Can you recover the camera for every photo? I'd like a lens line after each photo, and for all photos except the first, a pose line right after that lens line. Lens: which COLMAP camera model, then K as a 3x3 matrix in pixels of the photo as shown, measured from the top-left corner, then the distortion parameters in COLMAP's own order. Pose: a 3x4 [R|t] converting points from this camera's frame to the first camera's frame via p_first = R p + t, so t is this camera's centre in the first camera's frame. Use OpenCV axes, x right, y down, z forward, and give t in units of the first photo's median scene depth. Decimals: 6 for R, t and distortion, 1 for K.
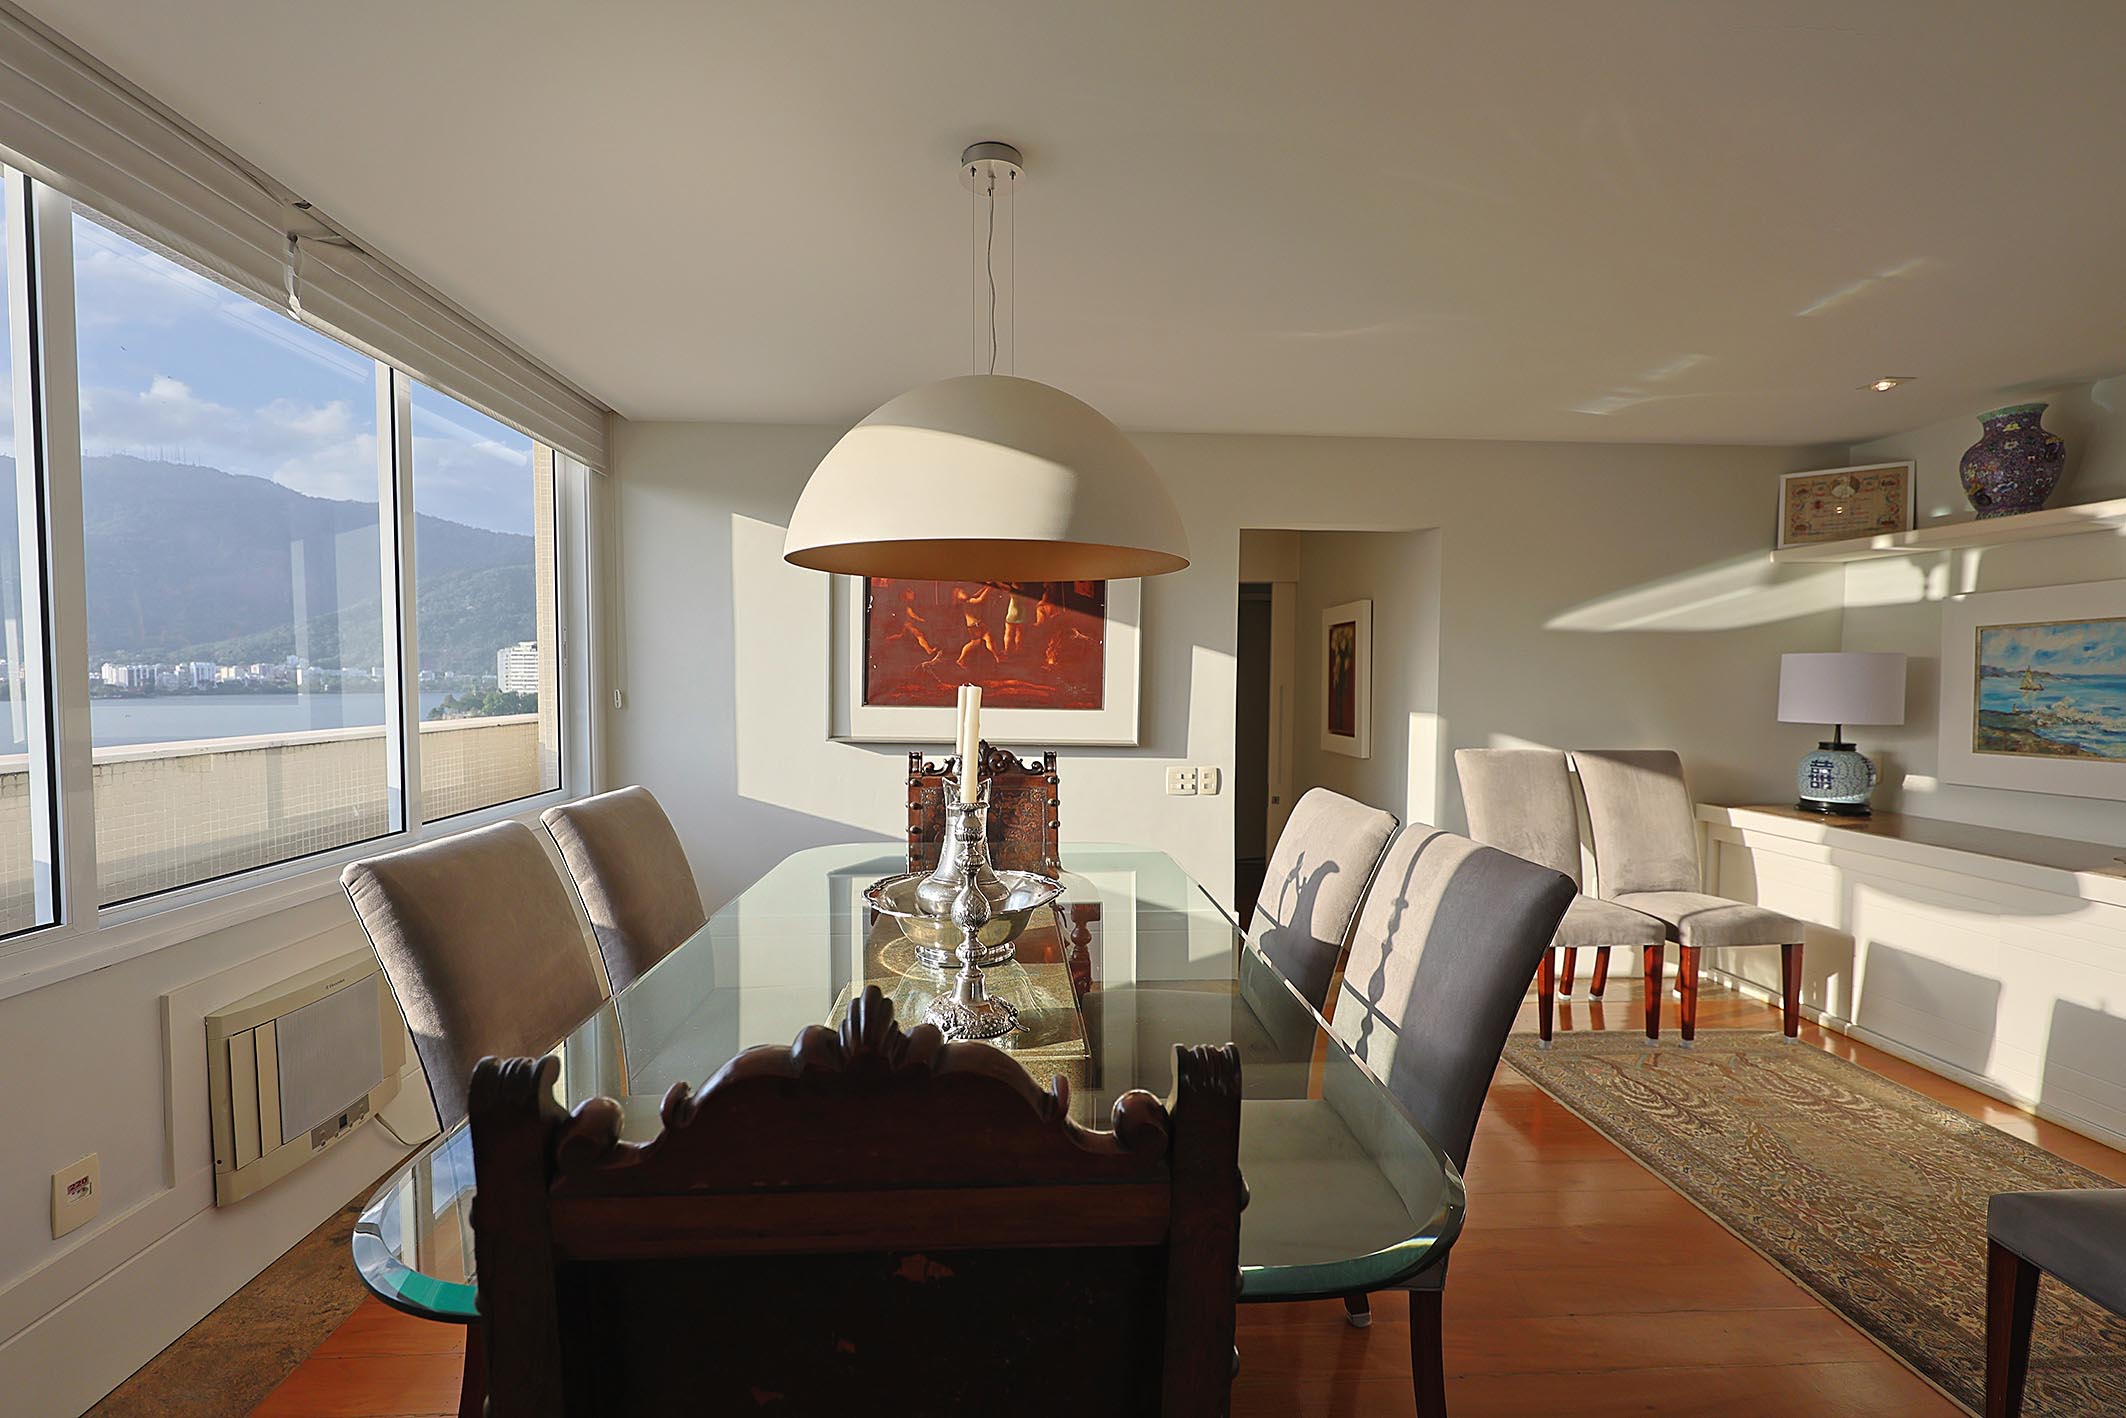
lens RADIAL K [[897.7, 0, 1061.4], [0, 897.7, 711.3], [0, 0, 1]] dist [0.002944, 0.000656]
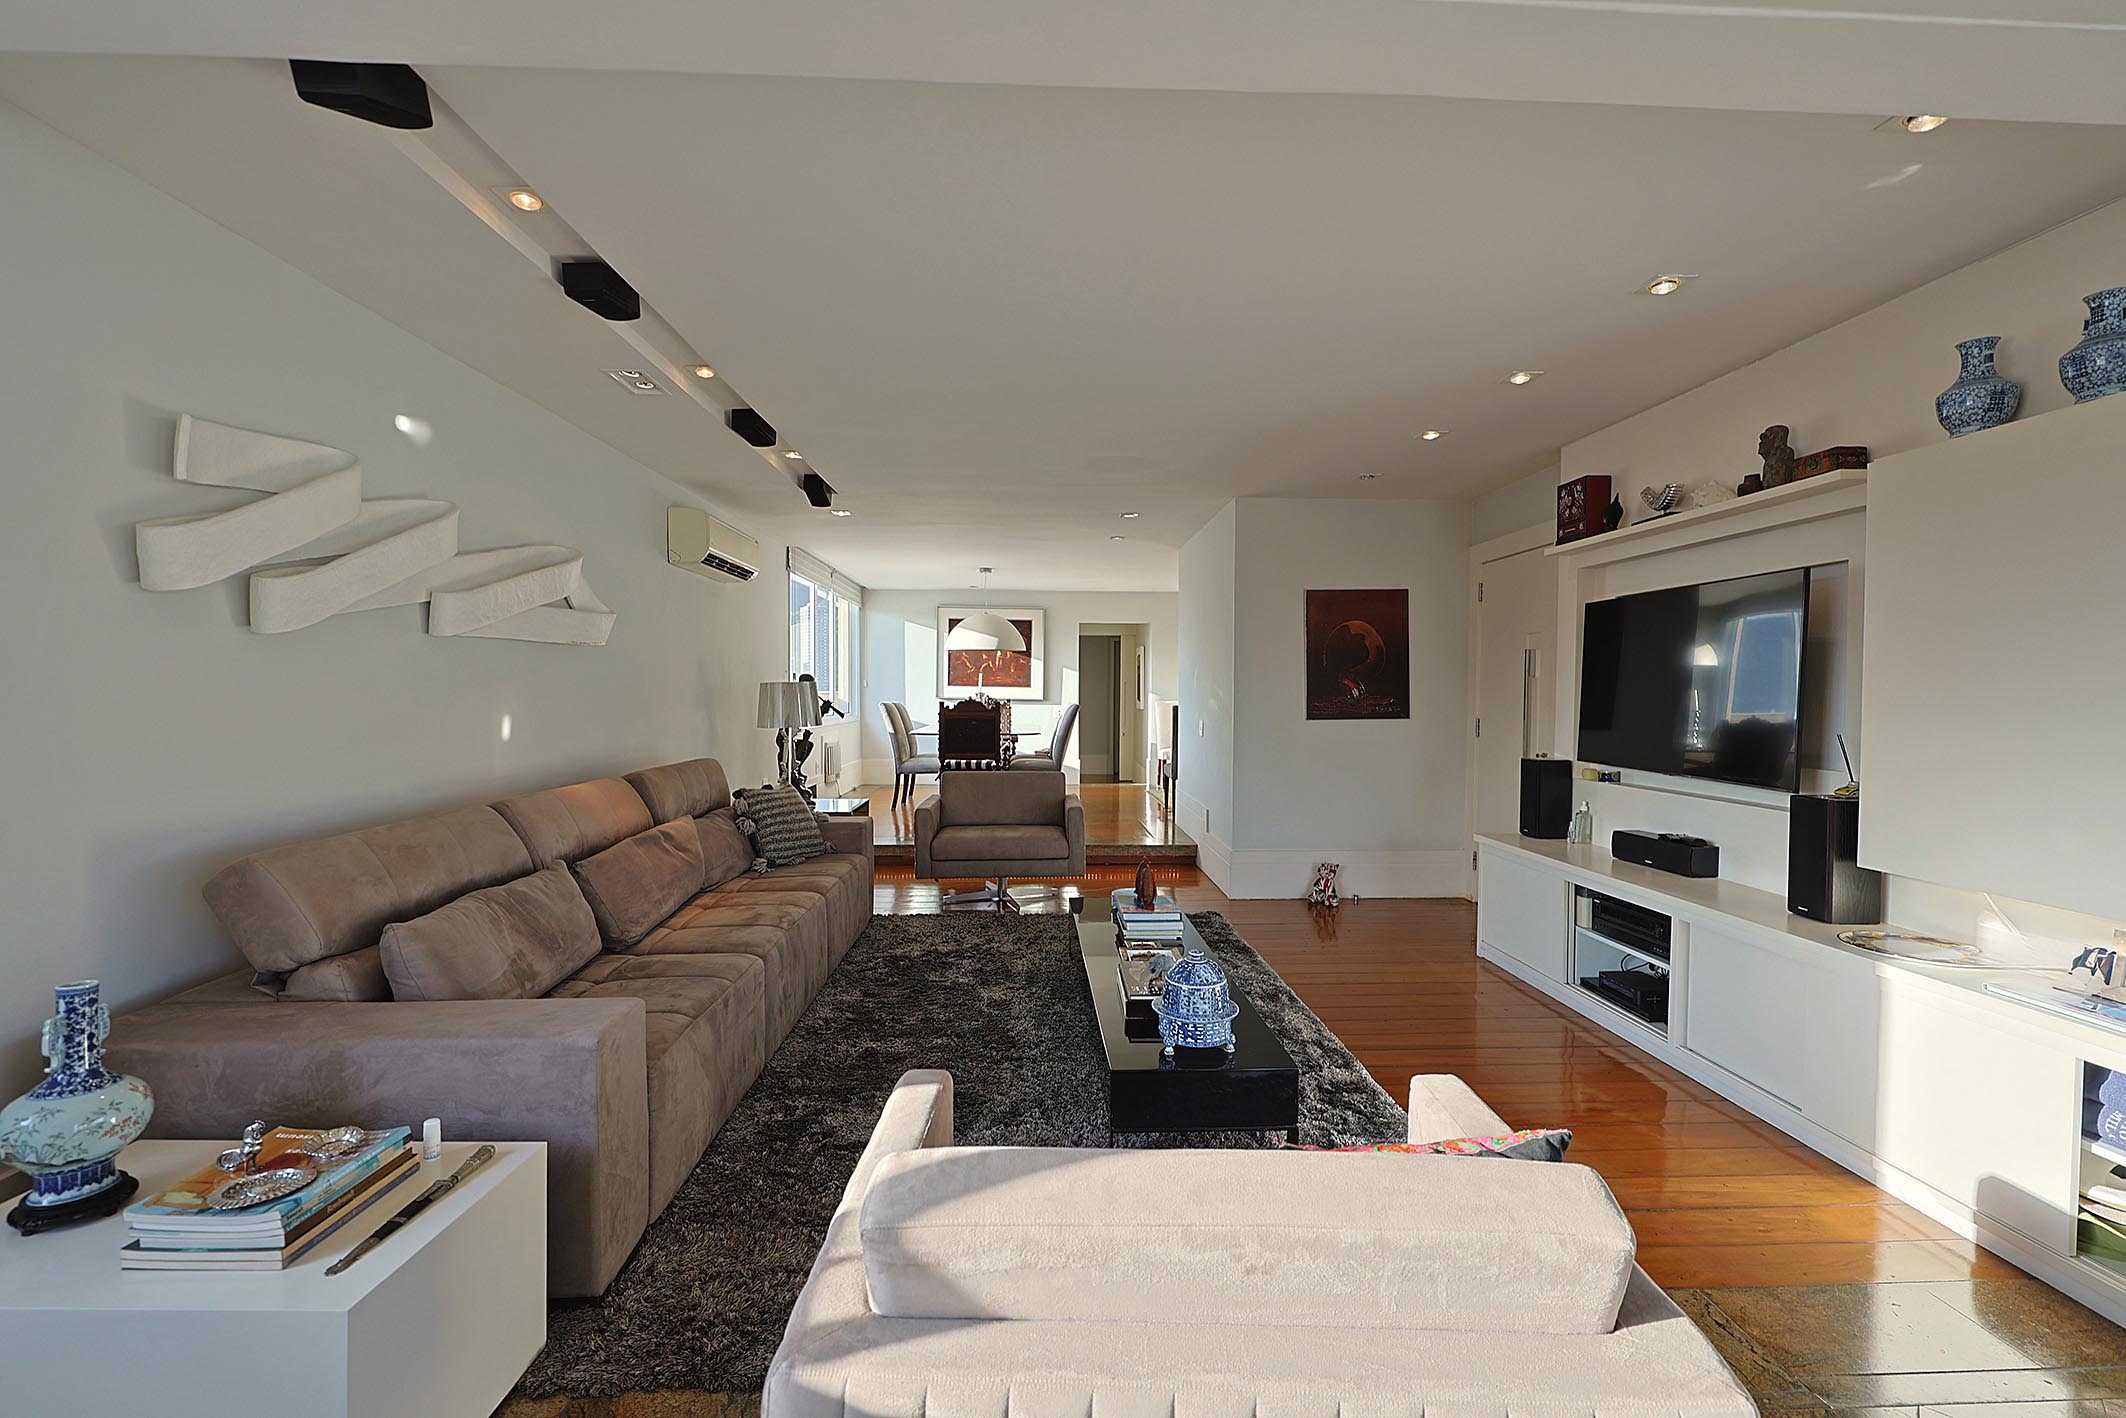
lens RADIAL K [[897.7, 0, 1061.4], [0, 897.7, 711.3], [0, 0, 1]] dist [0.002944, 0.000656]
pose [[0.999514, 0.002838, -0.031041, 0.235753], [-0.003395, 0.999834, -0.017910, 0.126057], [0.030985, 0.018007, 0.999358, -1.868578]]
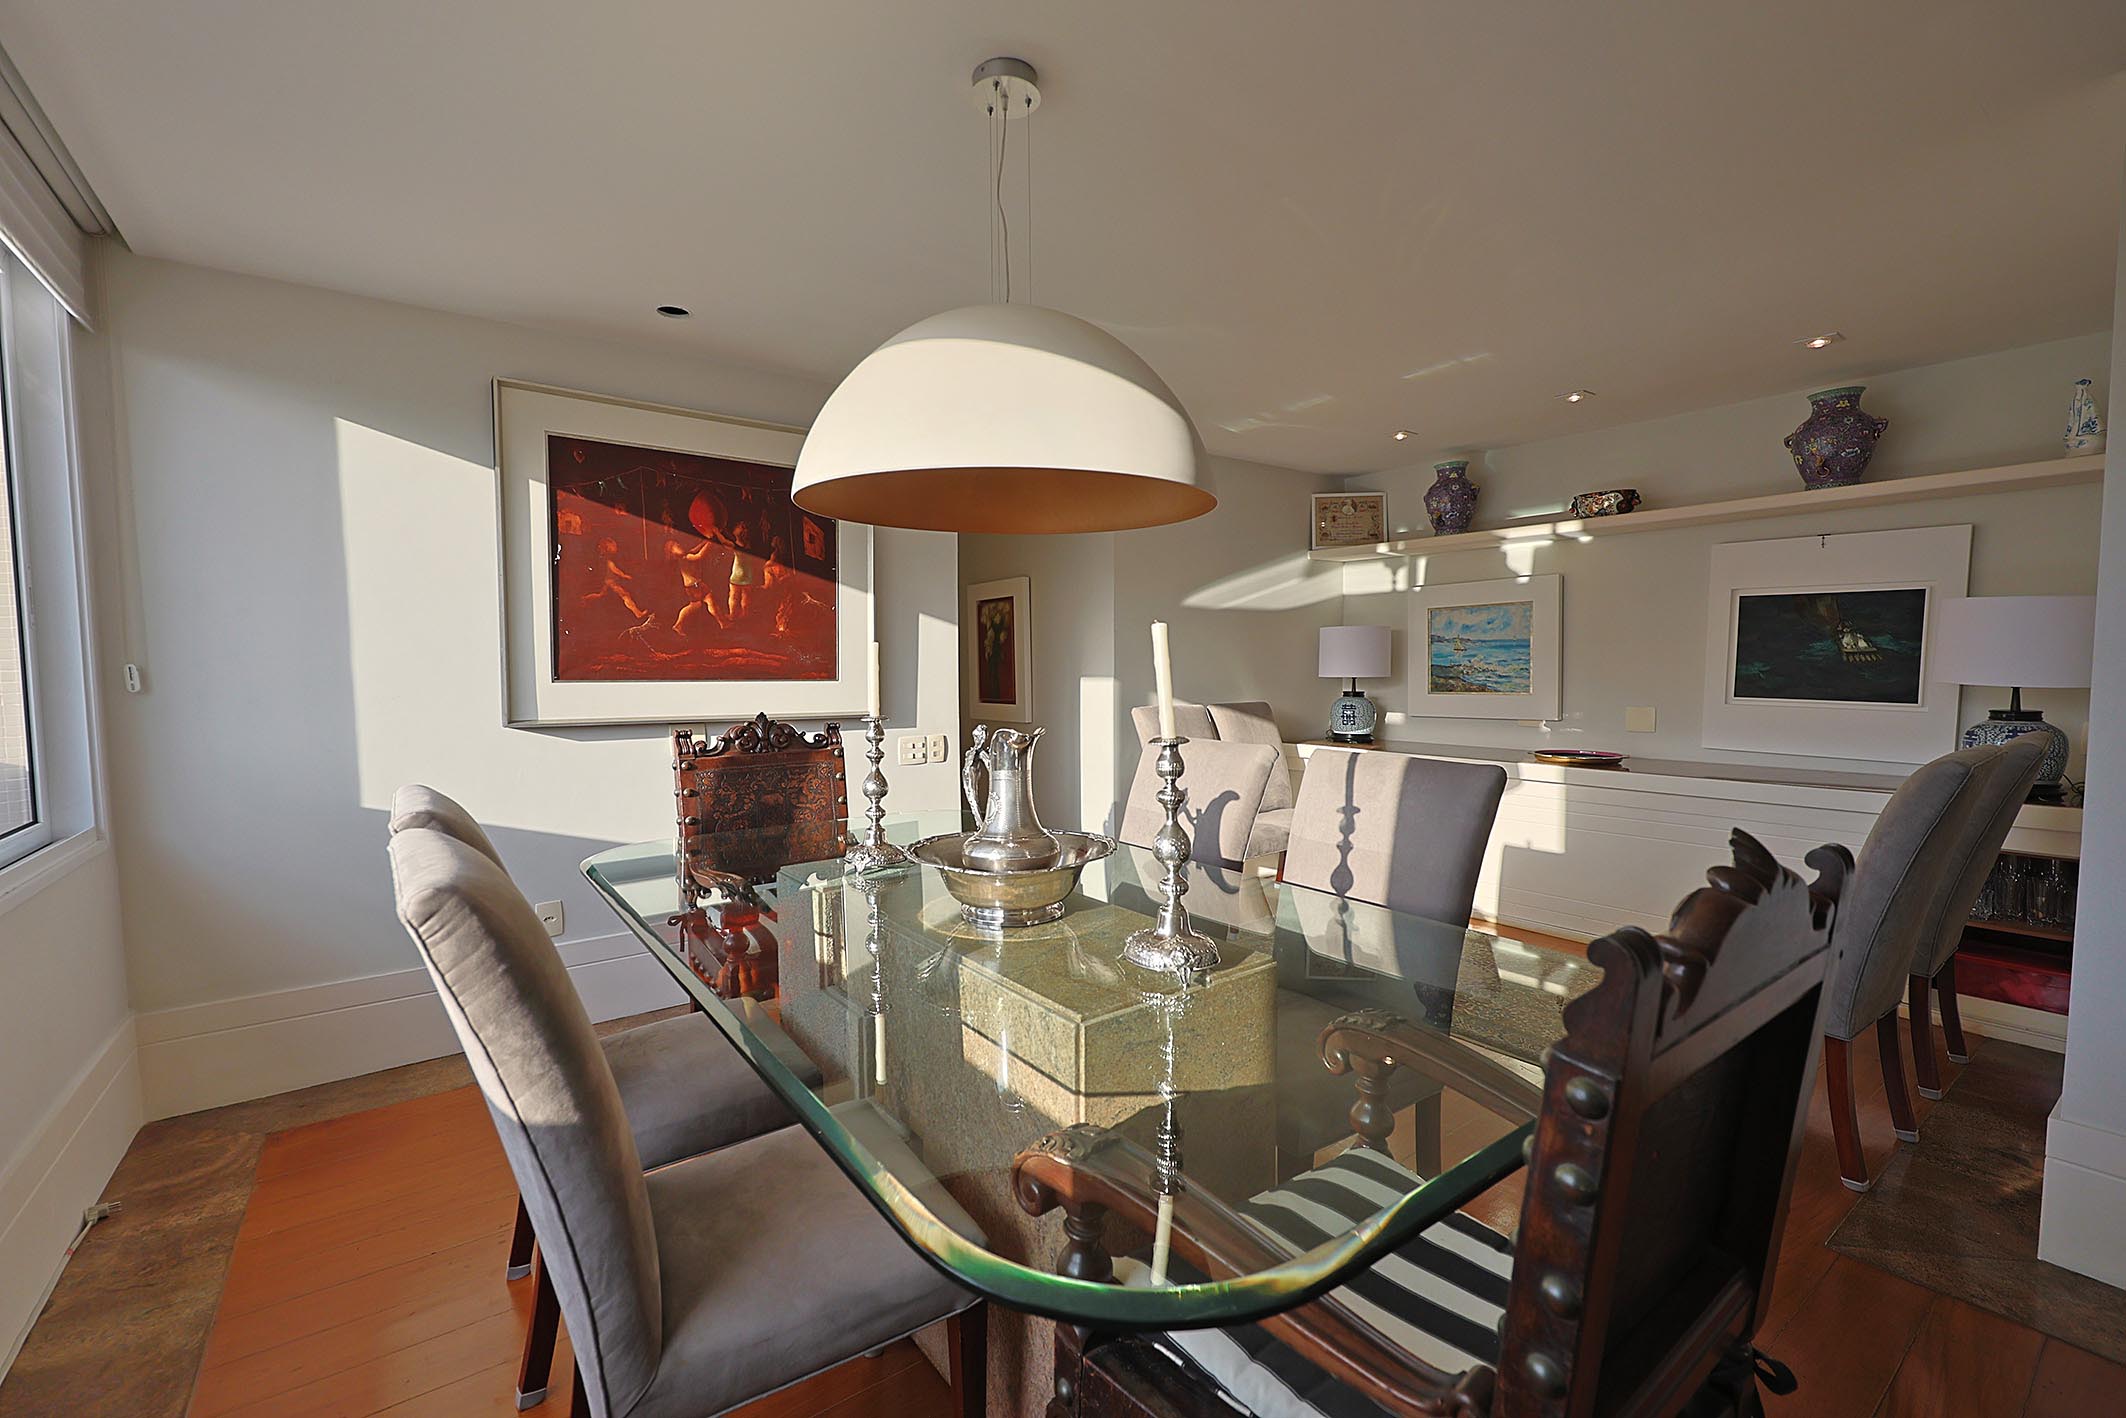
lens RADIAL K [[897.7, 0, 1061.4], [0, 897.7, 711.3], [0, 0, 1]] dist [0.002944, 0.000656]
pose [[0.839395, -0.041978, 0.541899, -0.274136], [0.033761, 0.999115, 0.025102, 0.015608], [-0.542473, -0.002775, 0.840069, 0.081282]]
